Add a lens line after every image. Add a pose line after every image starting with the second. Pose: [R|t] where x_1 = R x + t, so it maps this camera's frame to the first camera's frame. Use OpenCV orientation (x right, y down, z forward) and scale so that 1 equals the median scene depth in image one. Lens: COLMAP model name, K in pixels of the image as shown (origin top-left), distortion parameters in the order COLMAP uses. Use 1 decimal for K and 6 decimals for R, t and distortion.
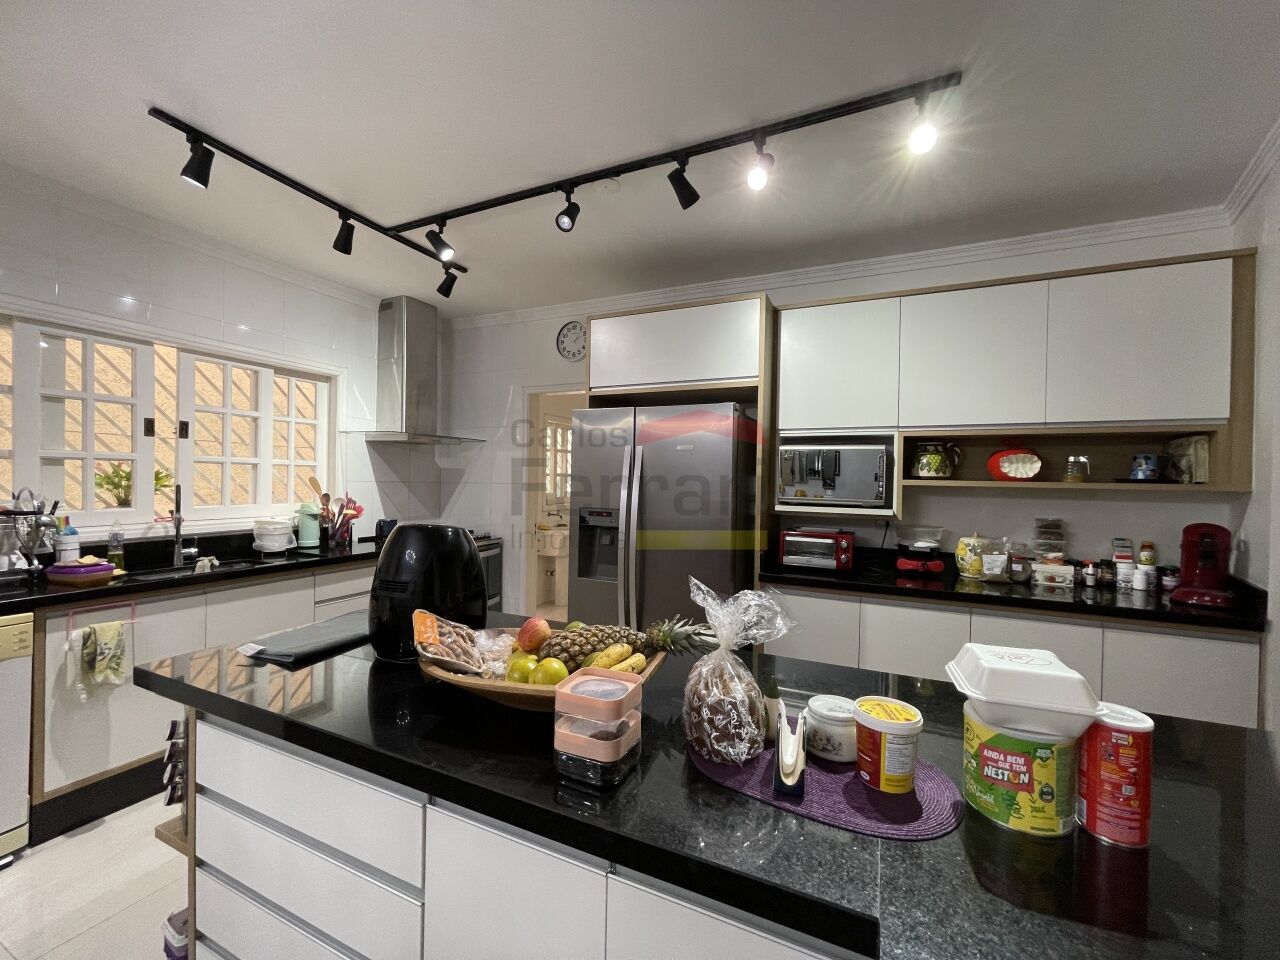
lens RADIAL K [[517.3, 0, 639.5], [0, 517.3, 481.1], [0, 0, 1]] dist [-0.005745, 0.002216]
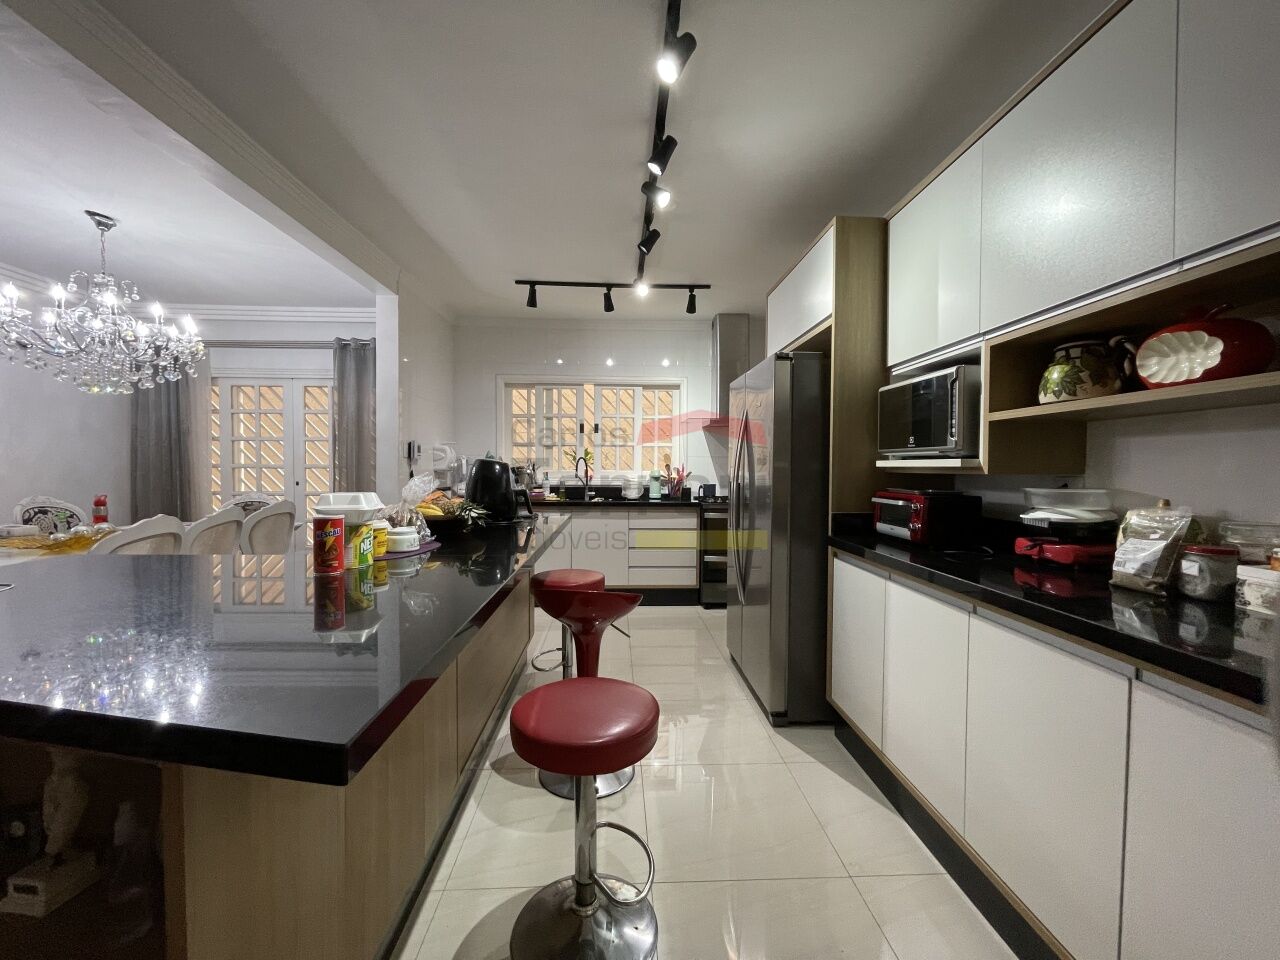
lens RADIAL K [[517.3, 0, 647.5], [0, 517.3, 486.1], [0, 0, 1]] dist [-0.005745, 0.002216]
pose [[0.471002, 0.015237, -0.882000, 0.884904], [-0.000243, 0.999853, 0.017143, 0.078991], [0.882132, -0.007860, 0.470937, 0.308170]]
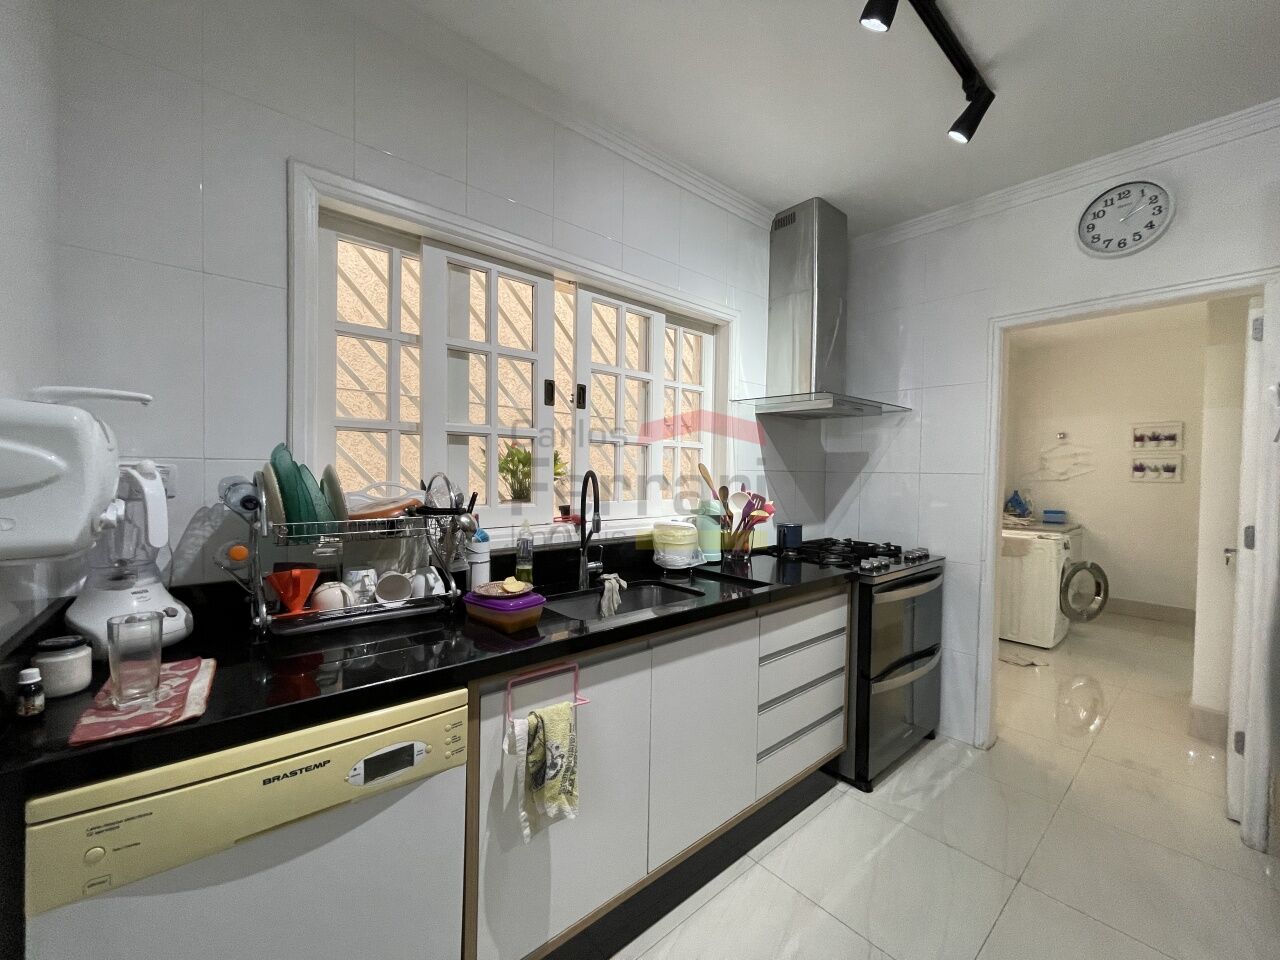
lens RADIAL K [[517.3, 0, 640.4], [0, 517.3, 480.0], [0, 0, 1]] dist [-0.005745, 0.002216]
pose [[0.913728, 0.002992, -0.406316, -0.543880], [-0.000651, 0.999982, 0.005900, 0.014321], [0.406326, -0.005126, 0.913714, 0.391623]]
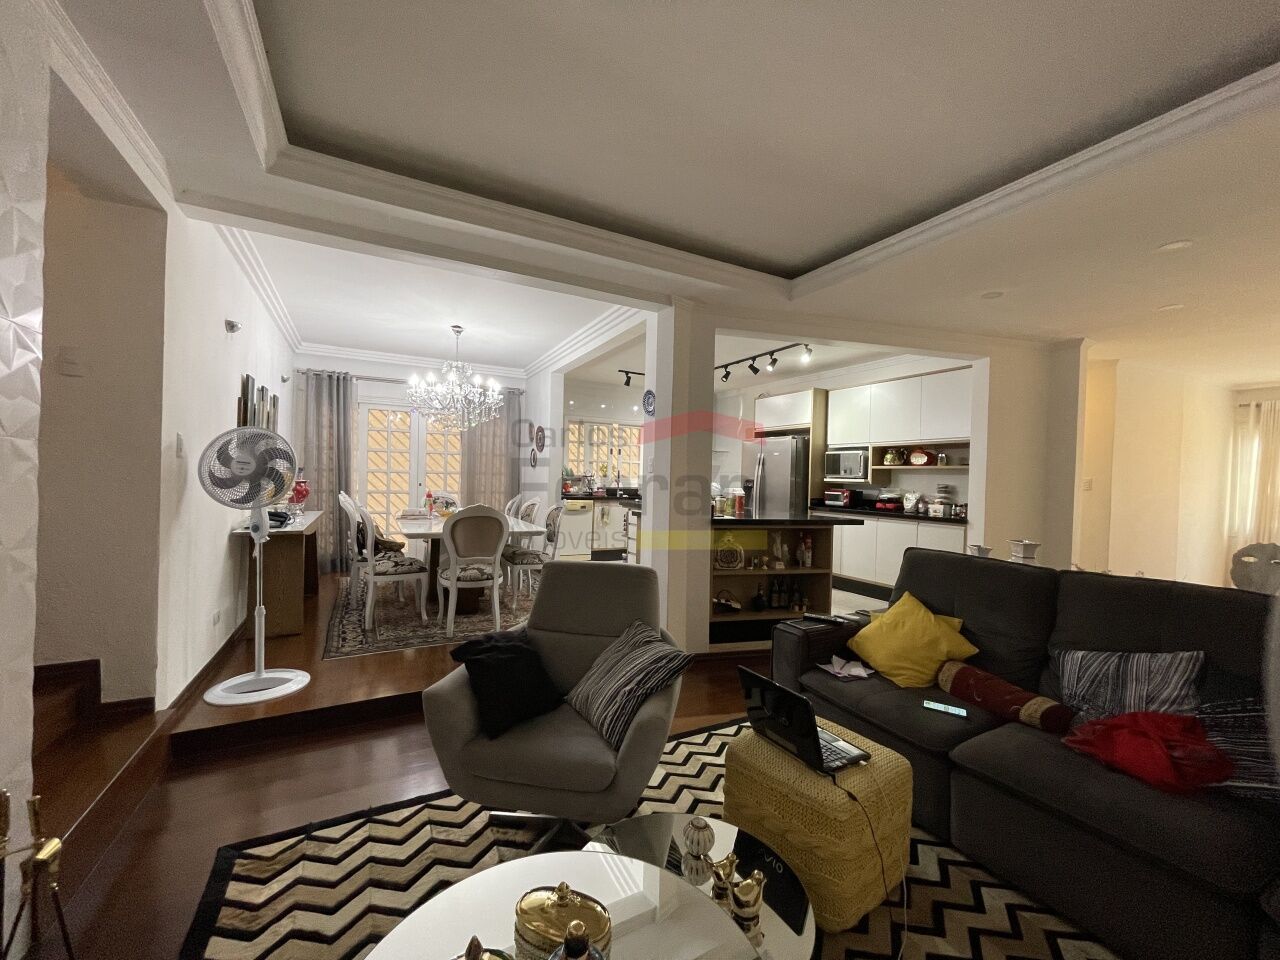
lens RADIAL K [[517.3, 0, 641.3], [0, 517.3, 488.4], [0, 0, 1]] dist [-0.005745, 0.002216]
pose [[0.804469, 0.015297, -0.593797, 1.036333], [-0.013849, 0.999880, 0.006996, 0.091182], [0.593833, 0.002596, 0.804584, -1.387057]]
